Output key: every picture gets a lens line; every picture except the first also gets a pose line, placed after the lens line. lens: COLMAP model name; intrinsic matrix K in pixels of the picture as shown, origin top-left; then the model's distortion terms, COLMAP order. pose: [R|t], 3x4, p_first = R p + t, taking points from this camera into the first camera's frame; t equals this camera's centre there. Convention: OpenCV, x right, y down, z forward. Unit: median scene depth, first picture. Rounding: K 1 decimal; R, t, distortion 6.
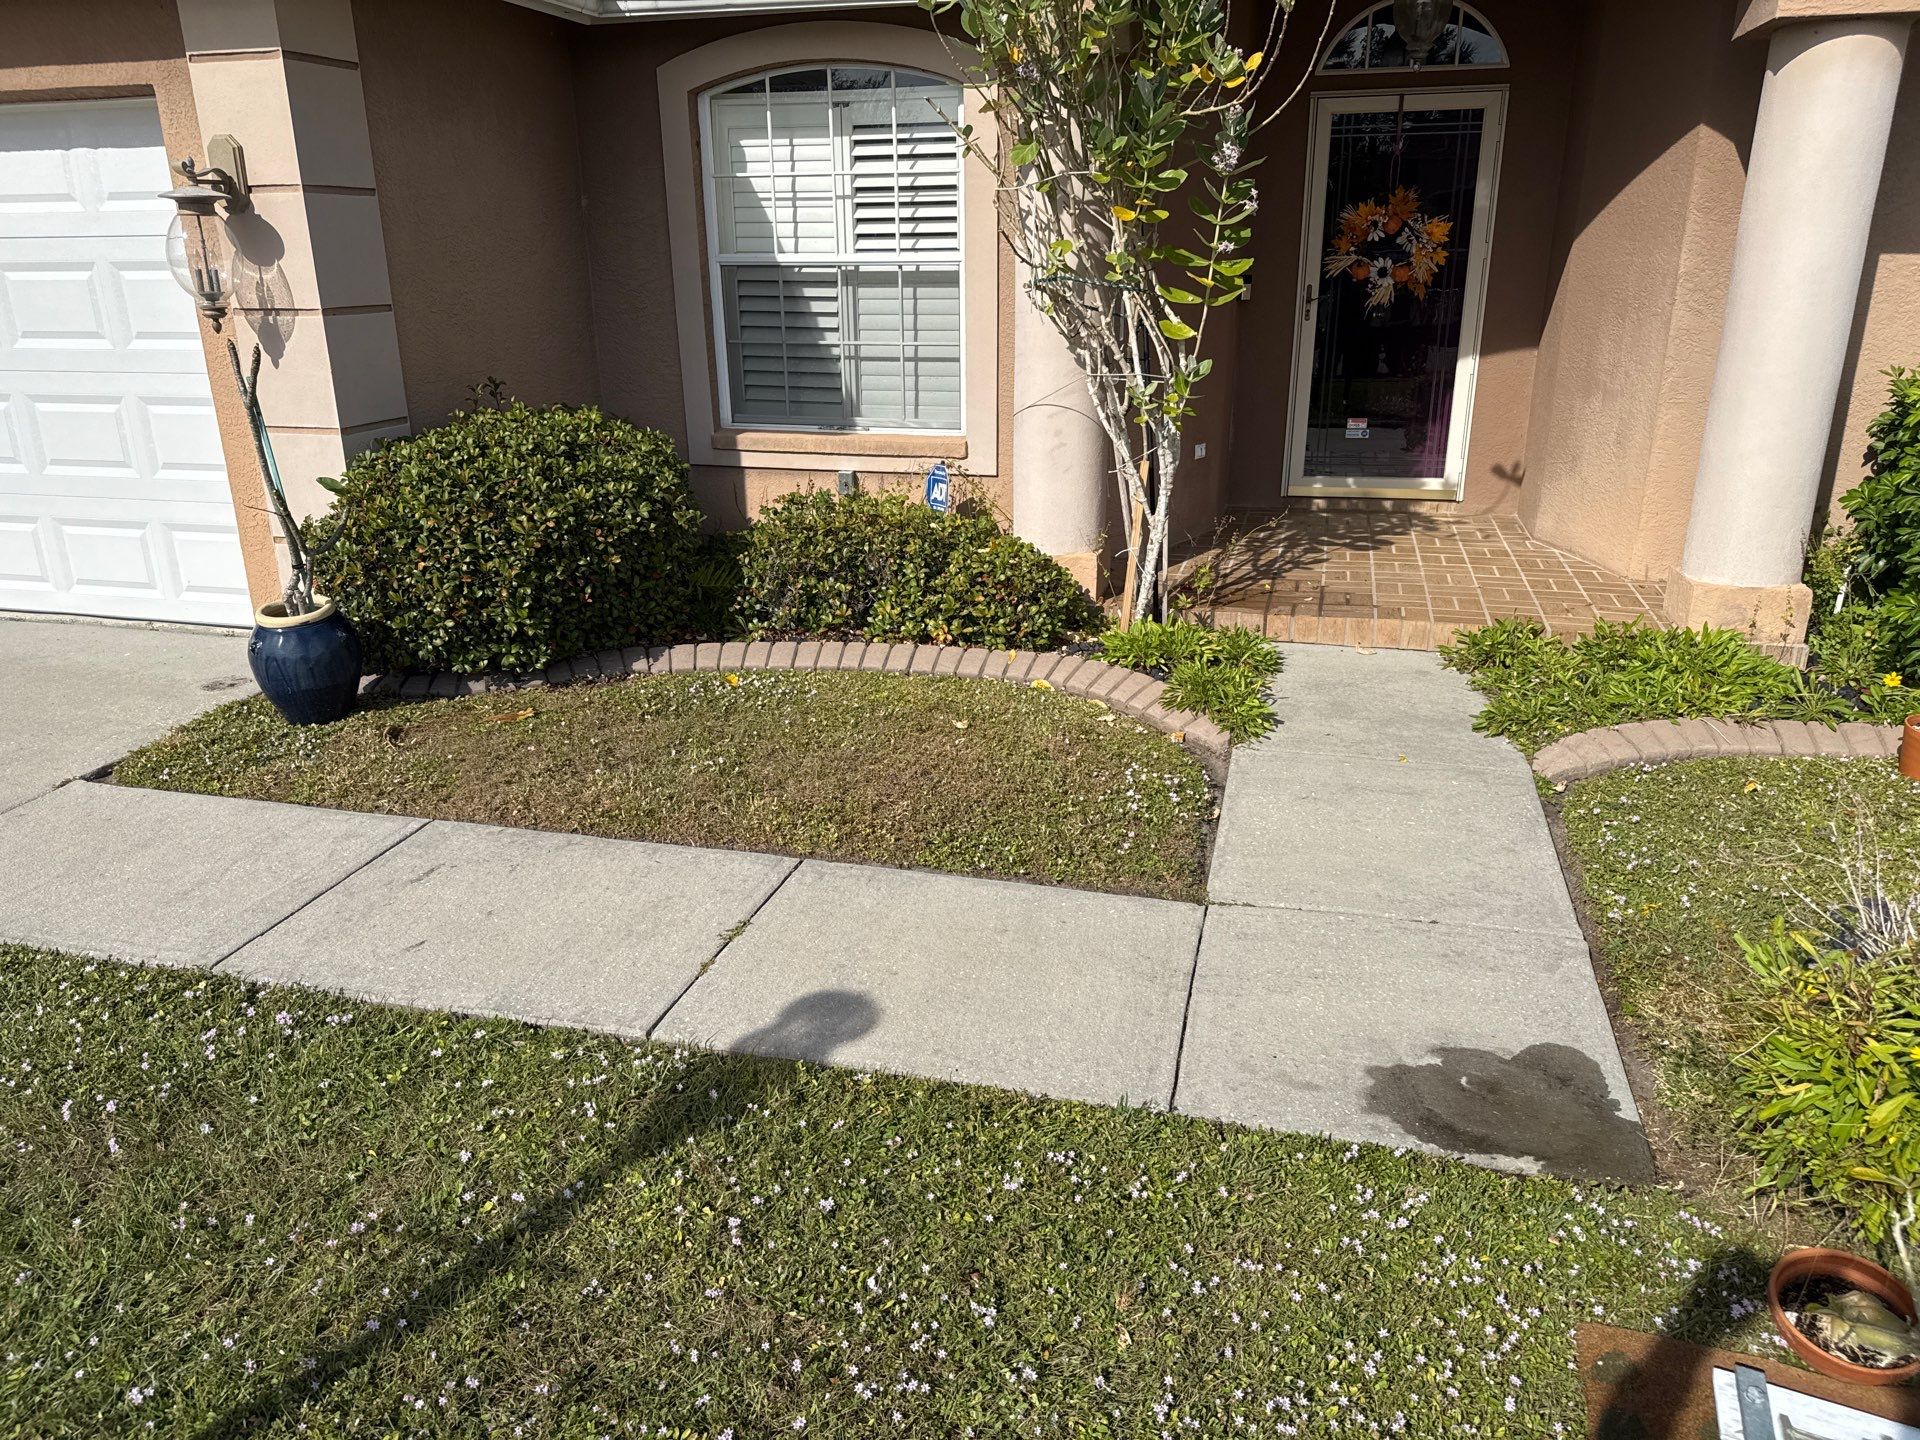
lens RADIAL K [[1348.8, 0, 950.6], [0, 1348.8, 733.1], [0, 0, 1]] dist [0.043575, -0.050367]
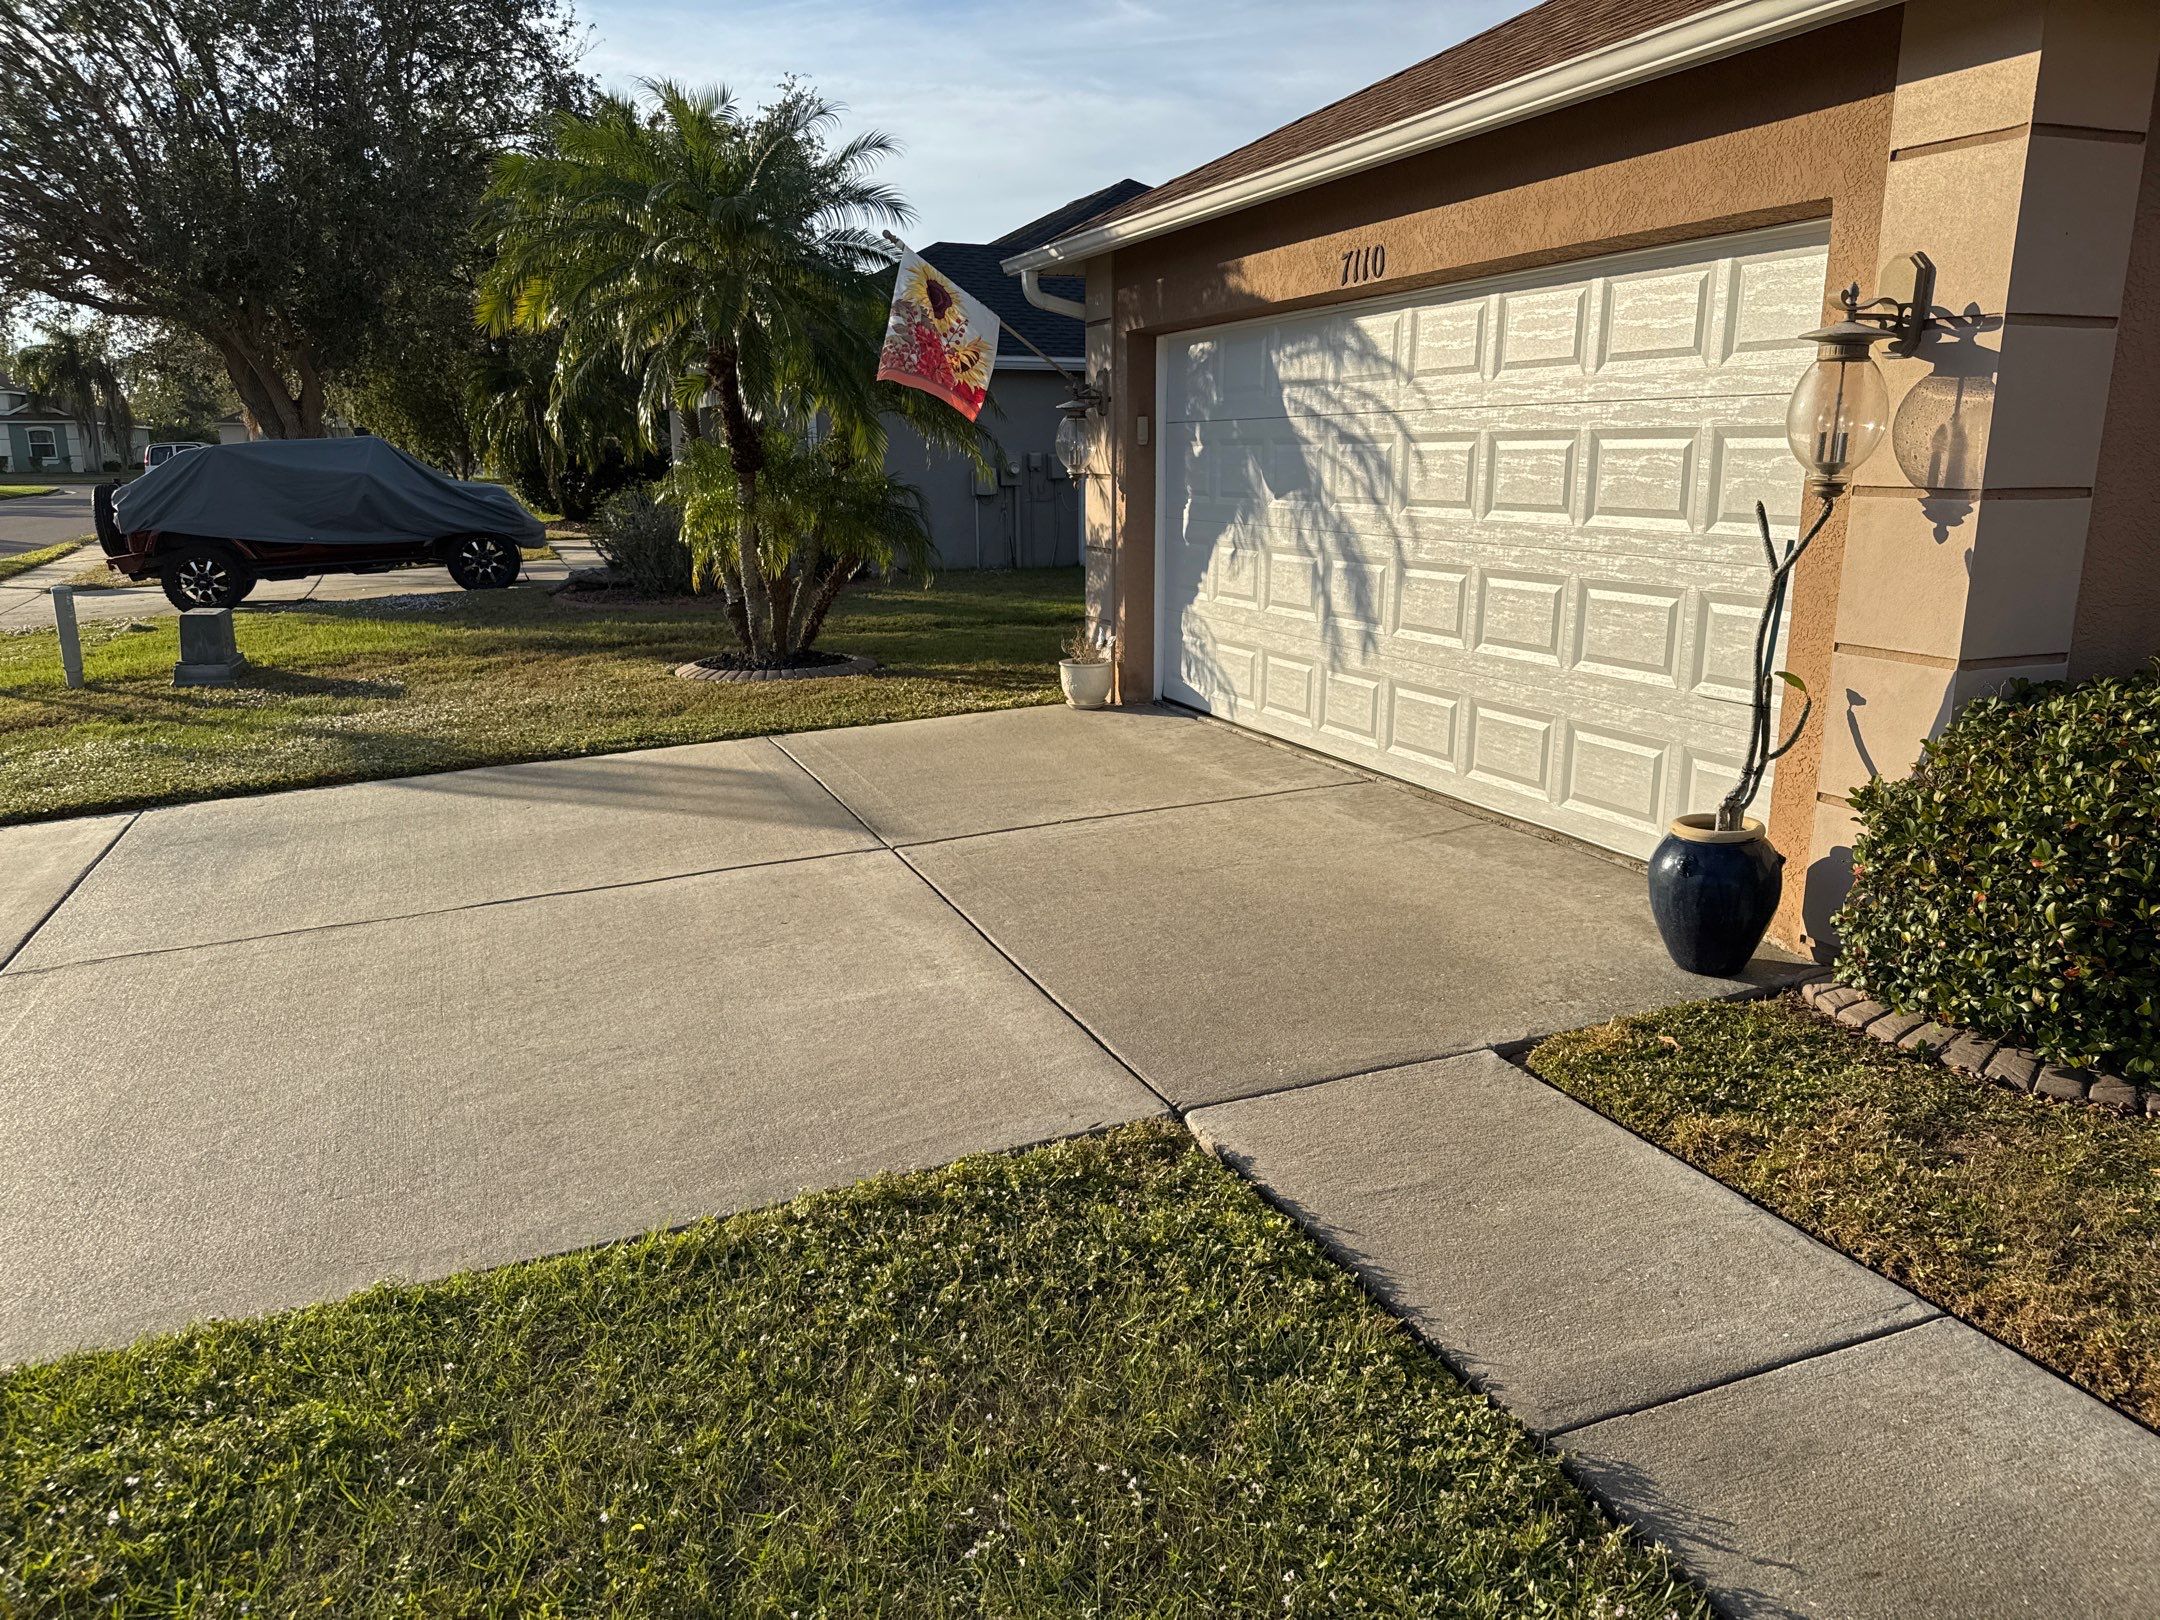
lens RADIAL K [[1517.4, 0, 1075.6], [0, 1517.4, 804.8], [0, 0, 1]] dist [0.043575, -0.050367]
pose [[0.607219, 0.192934, -0.770754, -0.115398], [-0.271870, 0.961966, 0.026612, -0.055318], [0.746573, 0.193385, 0.636577, 0.199754]]
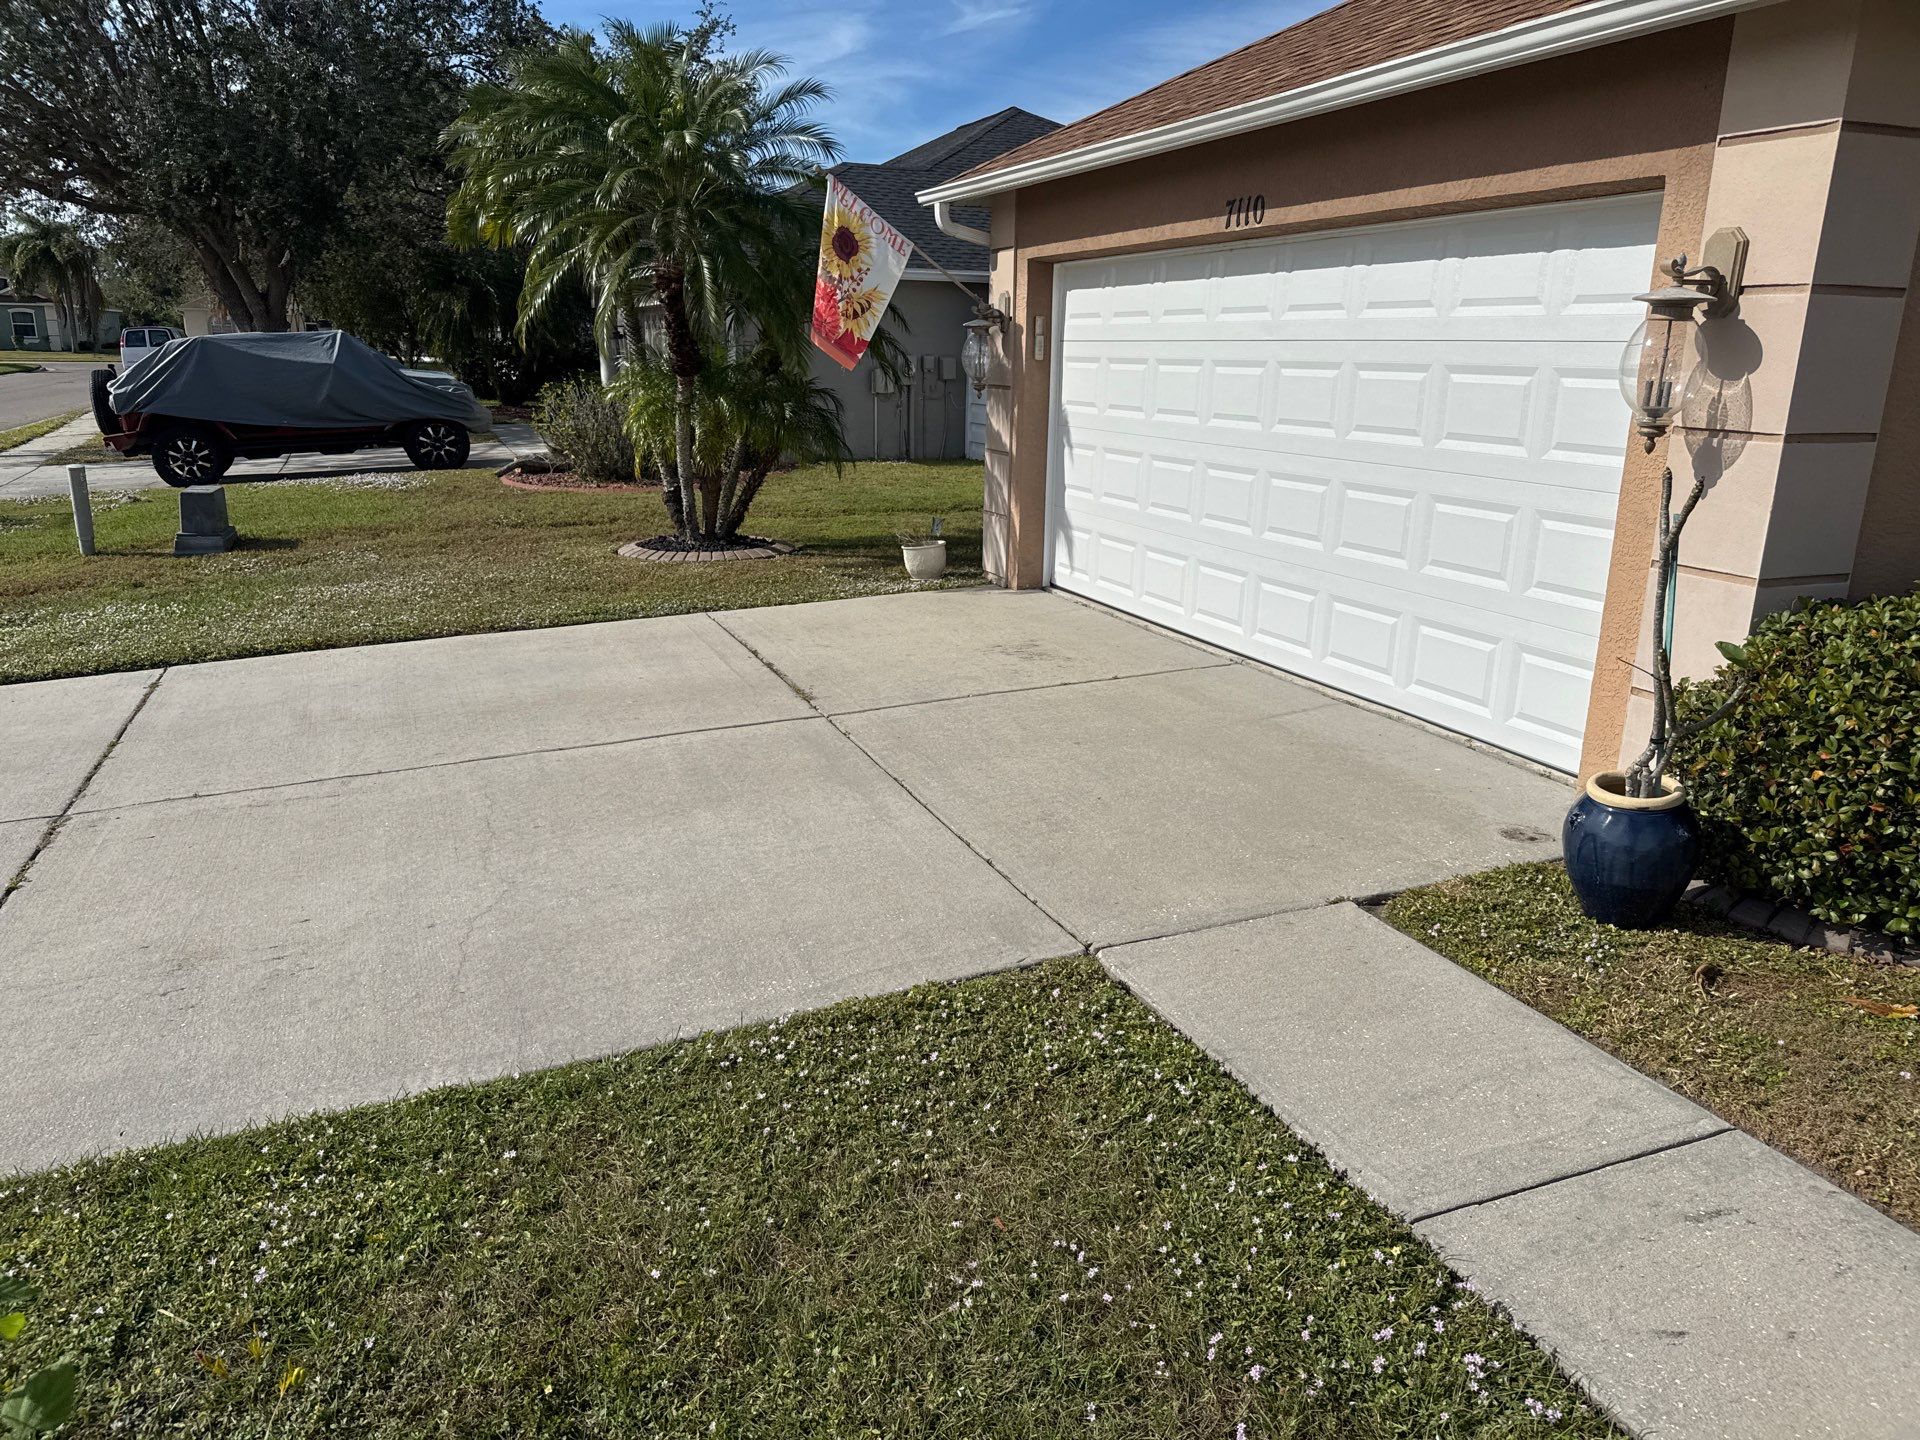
lens RADIAL K [[1348.8, 0, 962.5], [0, 1348.8, 718.8], [0, 0, 1]] dist [0.043575, -0.050367]
pose [[0.610024, 0.232836, -0.757402, -0.111126], [-0.290756, 0.954952, 0.059386, -0.057849], [0.737110, 0.183993, 0.650242, 0.149654]]
